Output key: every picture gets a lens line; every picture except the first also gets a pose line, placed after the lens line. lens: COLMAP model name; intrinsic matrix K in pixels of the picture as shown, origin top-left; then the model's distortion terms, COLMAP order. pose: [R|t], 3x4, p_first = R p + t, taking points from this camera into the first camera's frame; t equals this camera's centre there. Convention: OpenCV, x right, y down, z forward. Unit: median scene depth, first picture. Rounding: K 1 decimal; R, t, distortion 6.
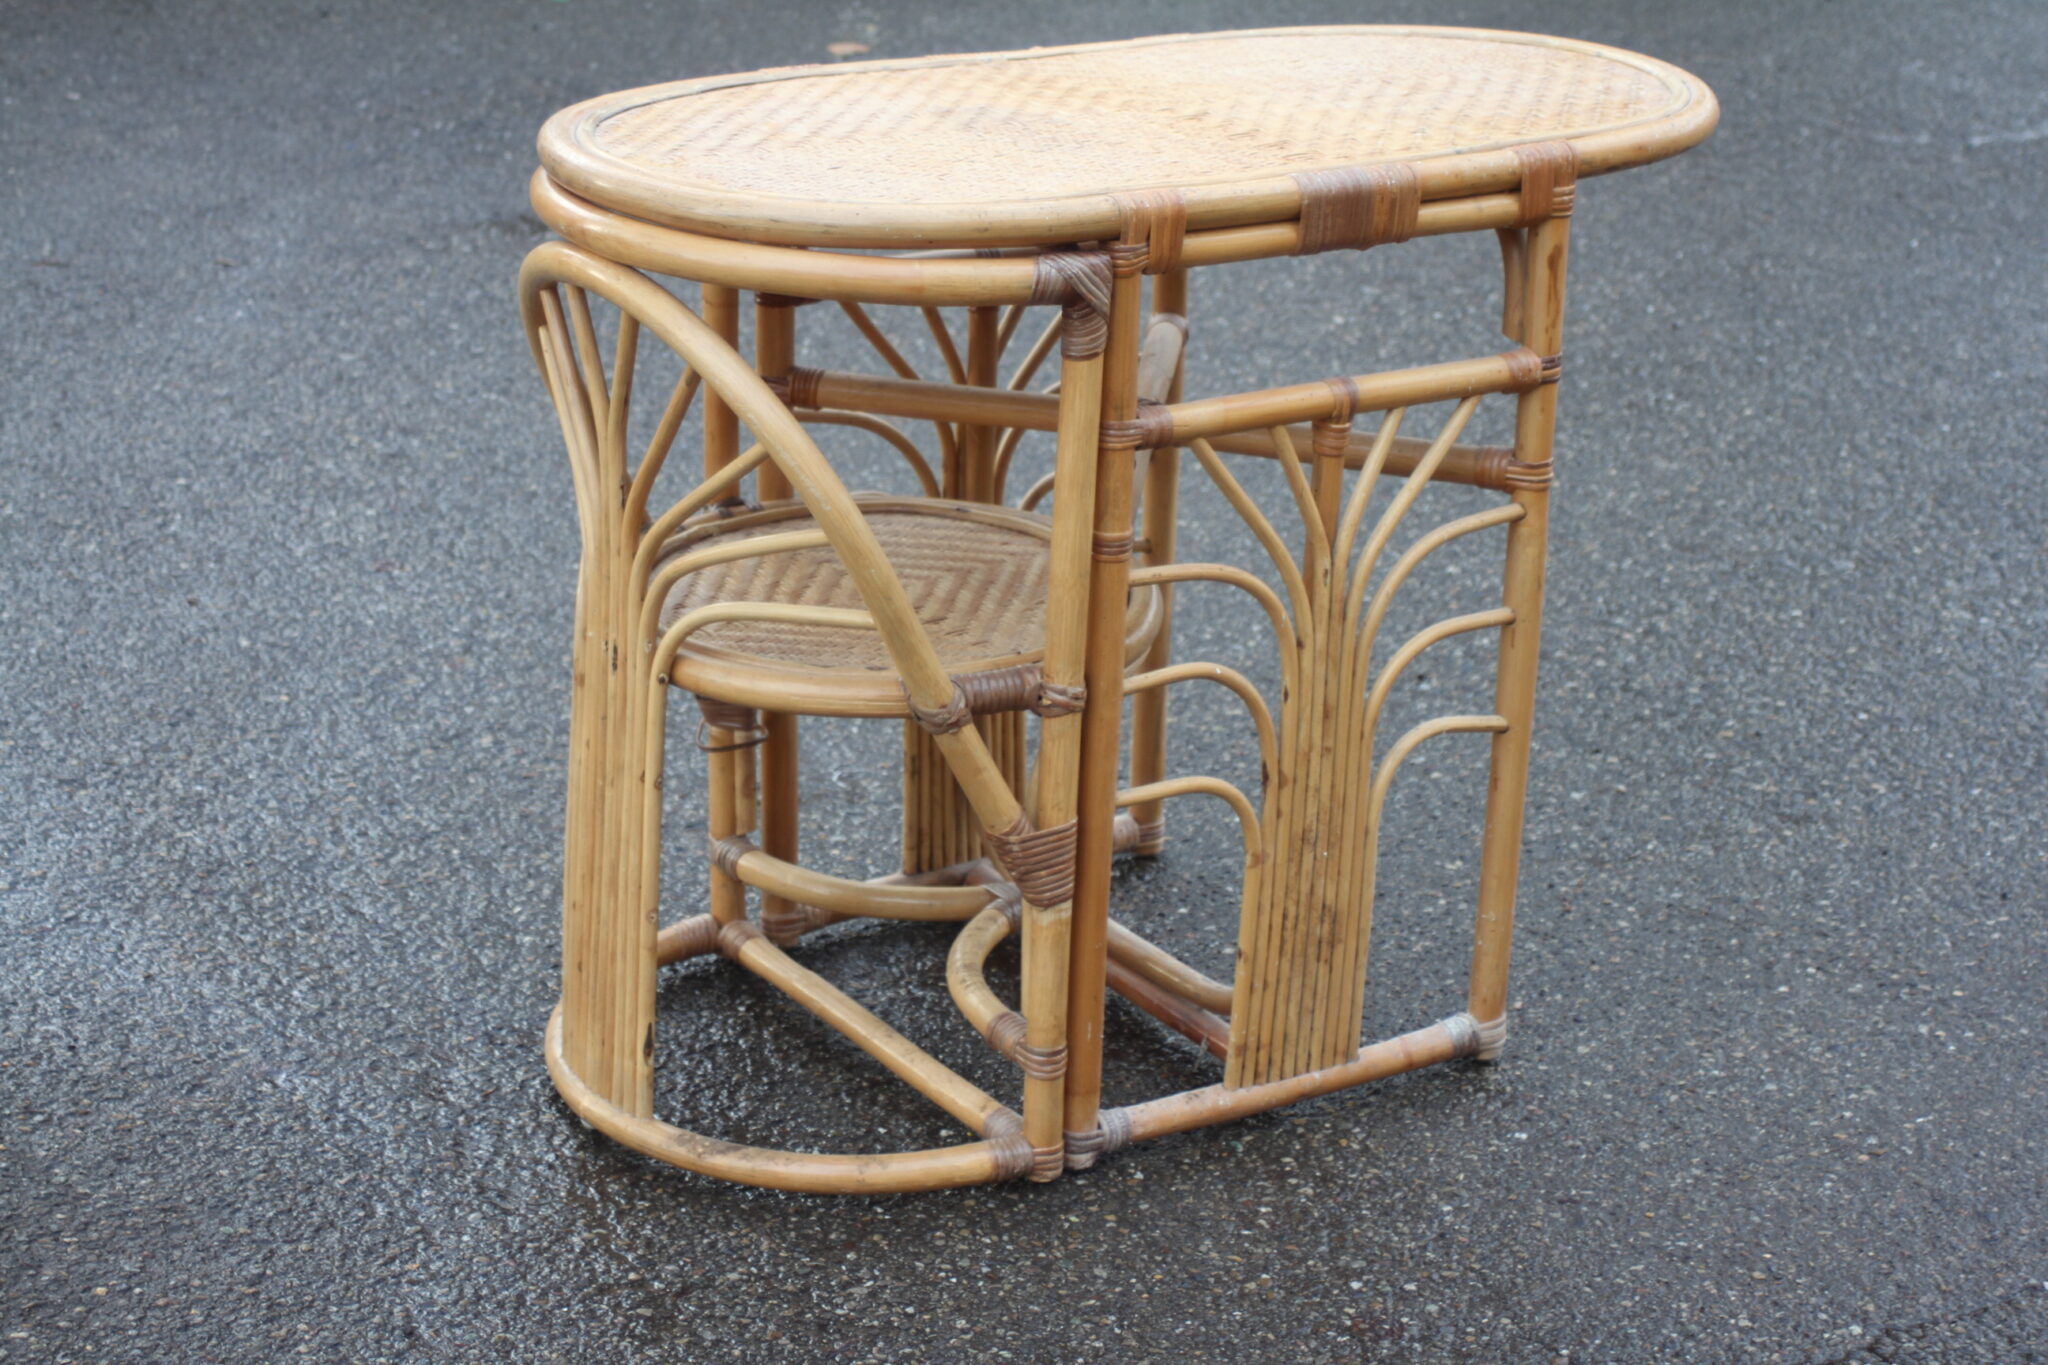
lens RADIAL K [[3848.8, 0, 1022.2], [0, 3848.8, 673.4], [0, 0, 1]] dist [0.021677, 0.000000]
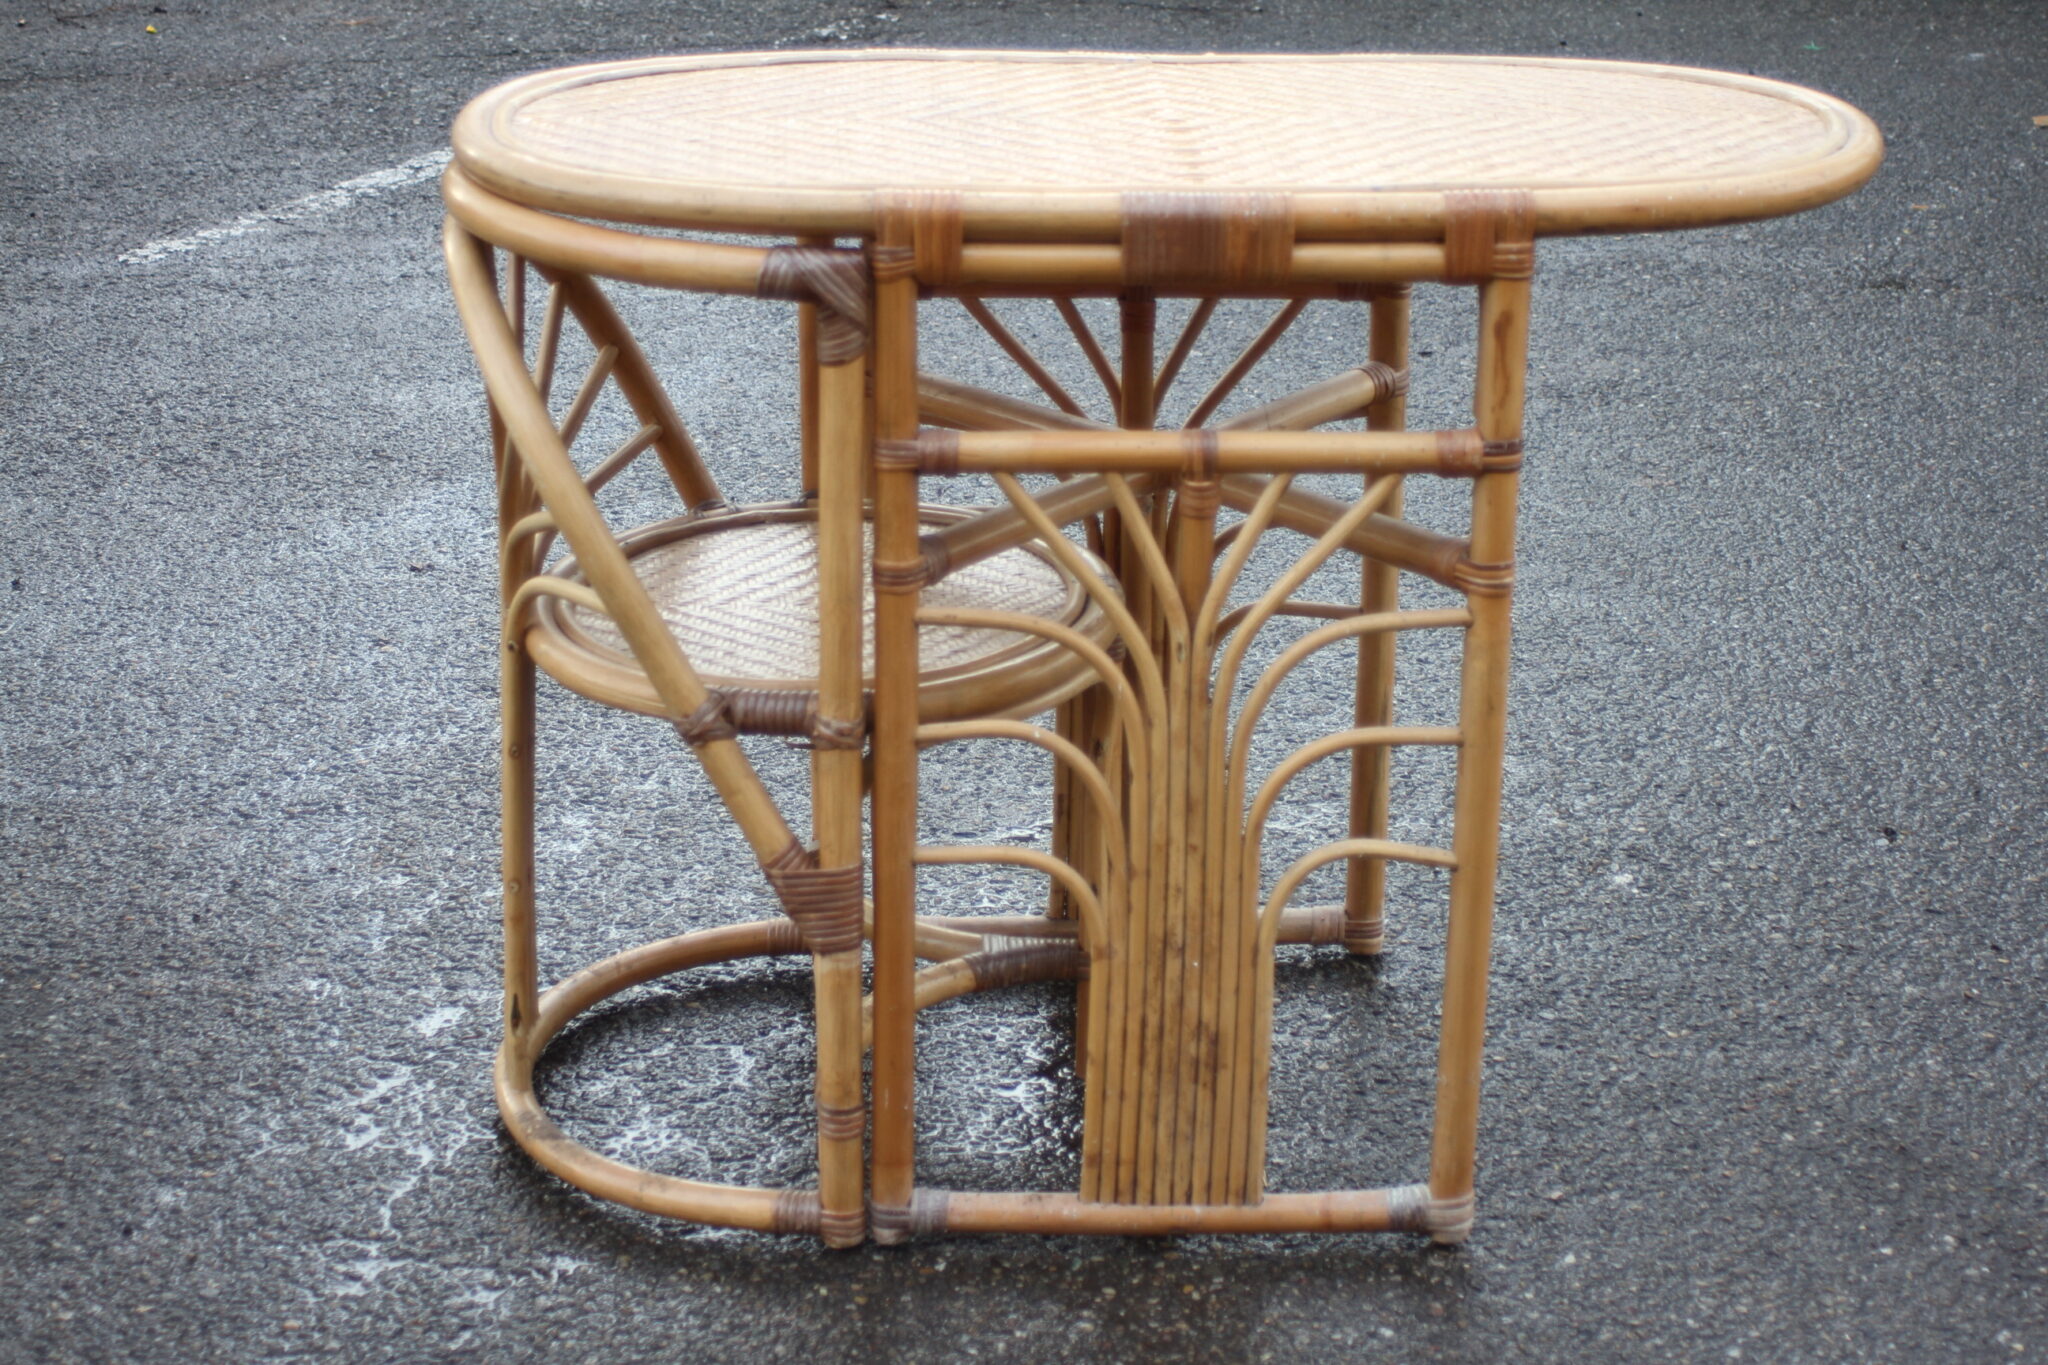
lens RADIAL K [[3628.4, 0, 1012.1], [0, 3628.4, 684.0], [0, 0, 1]] dist [-0.116888, 0.000000]
pose [[0.853024, 0.158153, -0.497330, 0.451327], [-0.159143, 0.986415, 0.040722, -0.044498], [0.497014, 0.044410, 0.866605, 0.253379]]
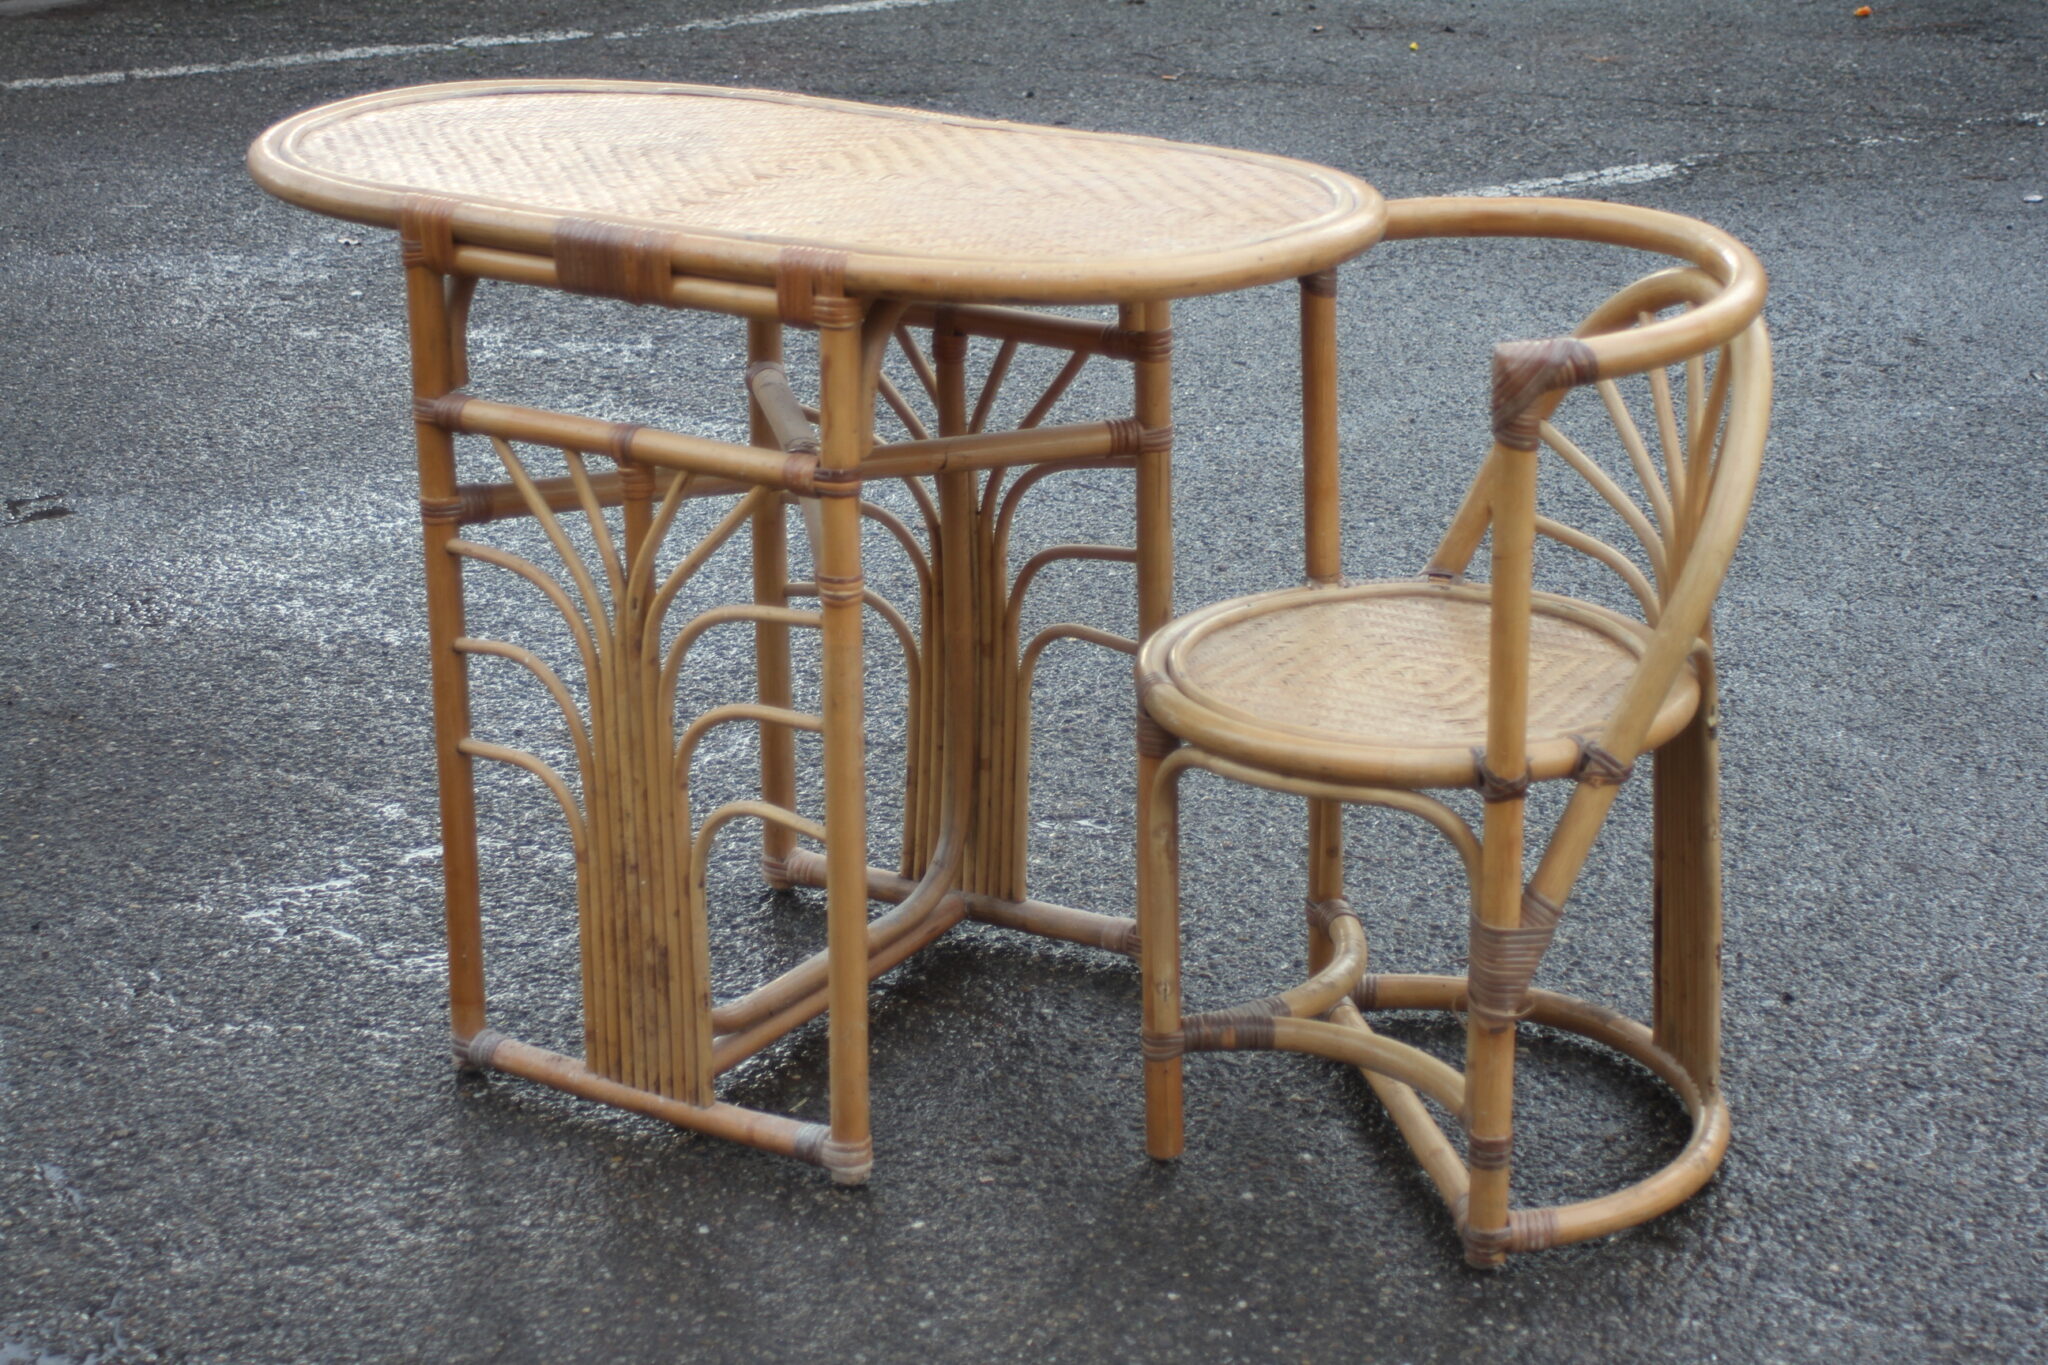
lens RADIAL K [[3848.8, 0, 1028.3], [0, 3848.8, 679.4], [0, 0, 1]] dist [0.021677, 0.000000]
pose [[0.423025, 0.268433, -0.865444, 1.015230], [-0.288255, 0.945361, 0.152322, -0.194723], [0.859045, 0.185033, 0.477288, 0.586512]]
